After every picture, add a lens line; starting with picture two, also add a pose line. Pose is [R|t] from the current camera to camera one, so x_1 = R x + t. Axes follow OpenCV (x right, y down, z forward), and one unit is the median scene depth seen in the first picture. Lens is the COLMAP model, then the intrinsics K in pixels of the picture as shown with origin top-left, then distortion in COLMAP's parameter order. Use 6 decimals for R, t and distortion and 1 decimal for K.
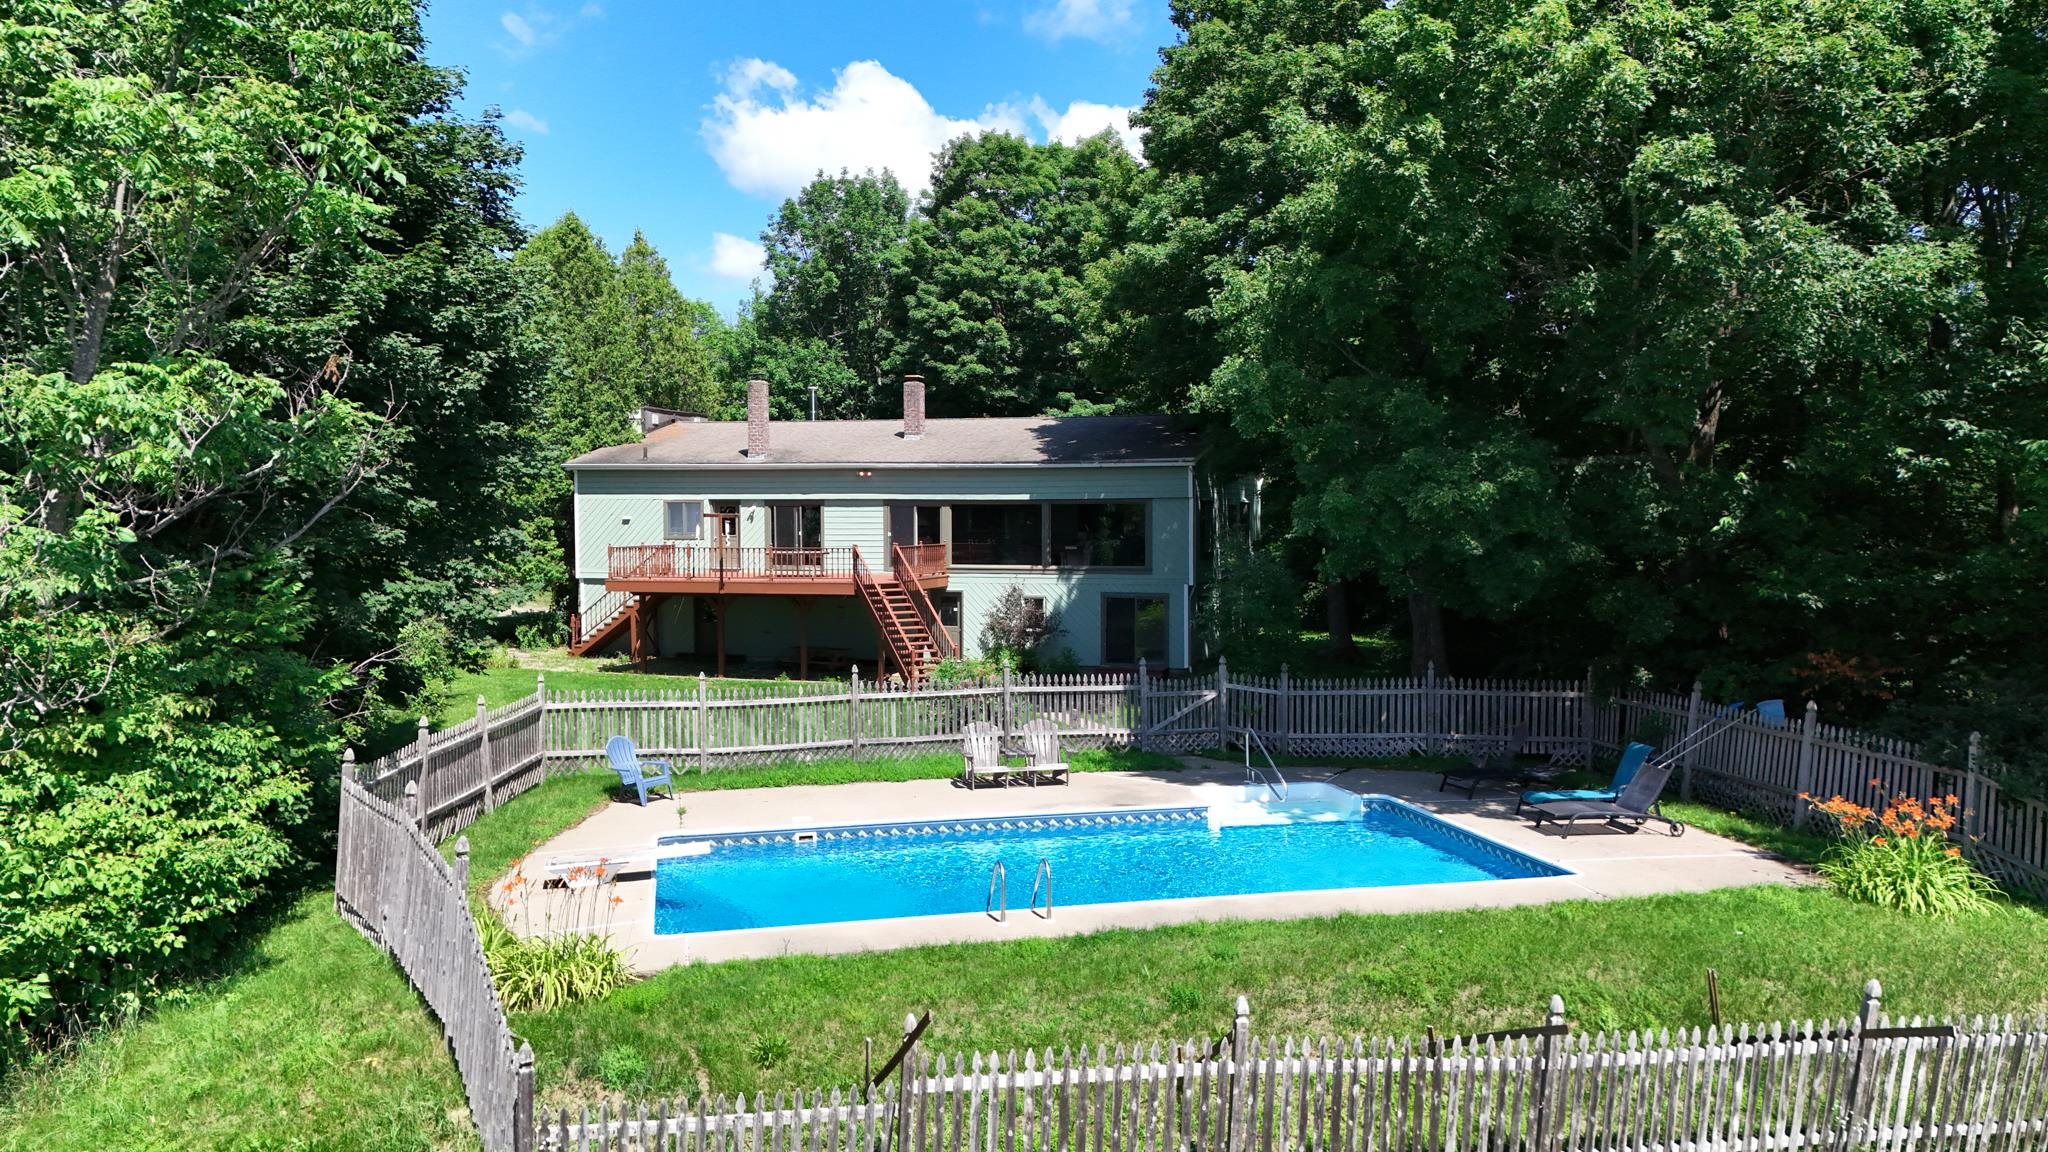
lens RADIAL K [[1556.0, 0, 1024.0], [0, 1556.0, 576.0], [0, 0, 1]] dist [0.055273, -0.000189]
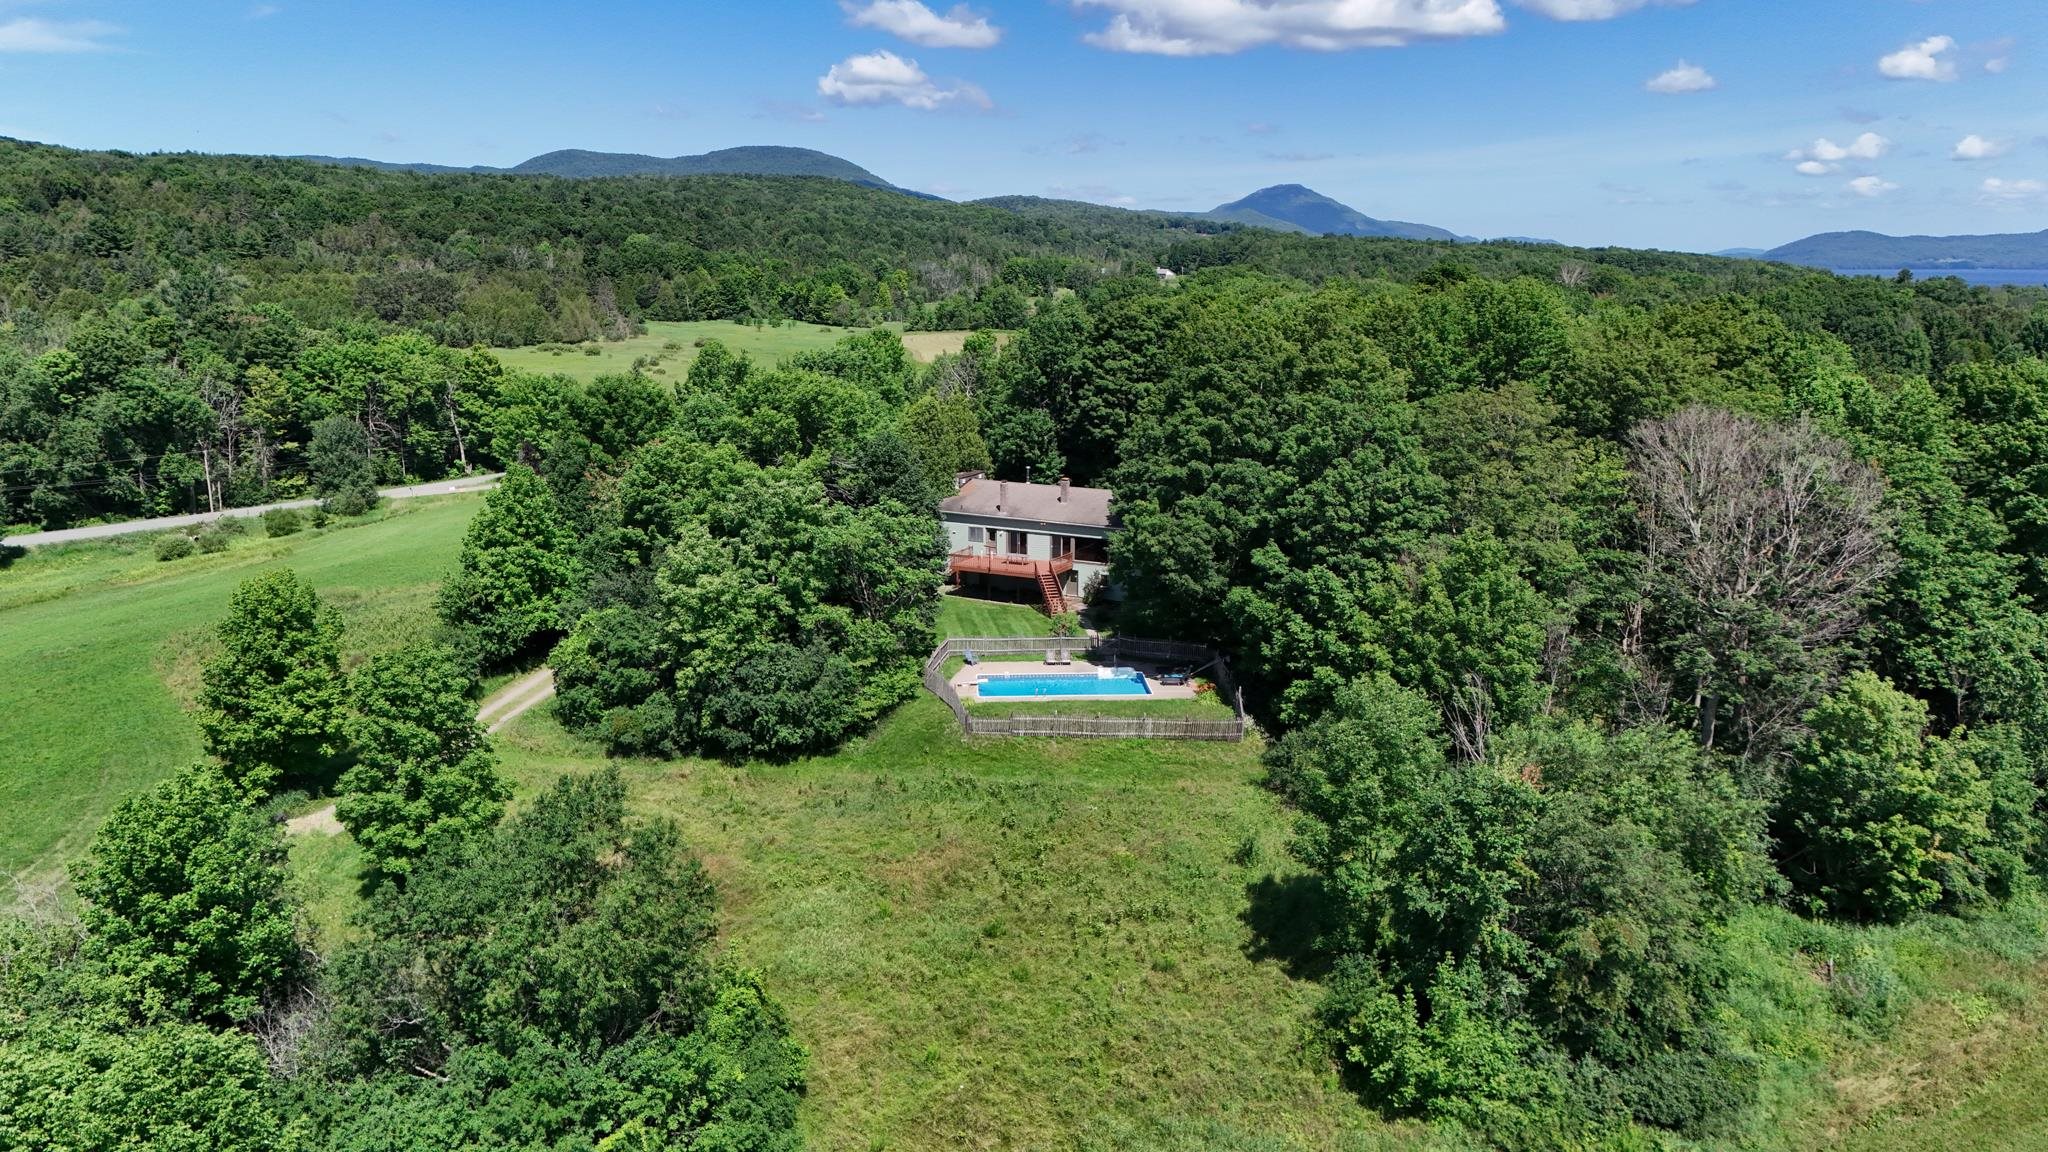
lens RADIAL K [[1556.0, 0, 1024.0], [0, 1556.0, 576.0], [0, 0, 1]] dist [0.055273, -0.000189]
pose [[0.986091, 0.044707, -0.160084, 0.293836], [-0.018959, 0.987115, 0.158888, -0.399225], [0.165124, -0.153643, 0.974232, -1.599819]]
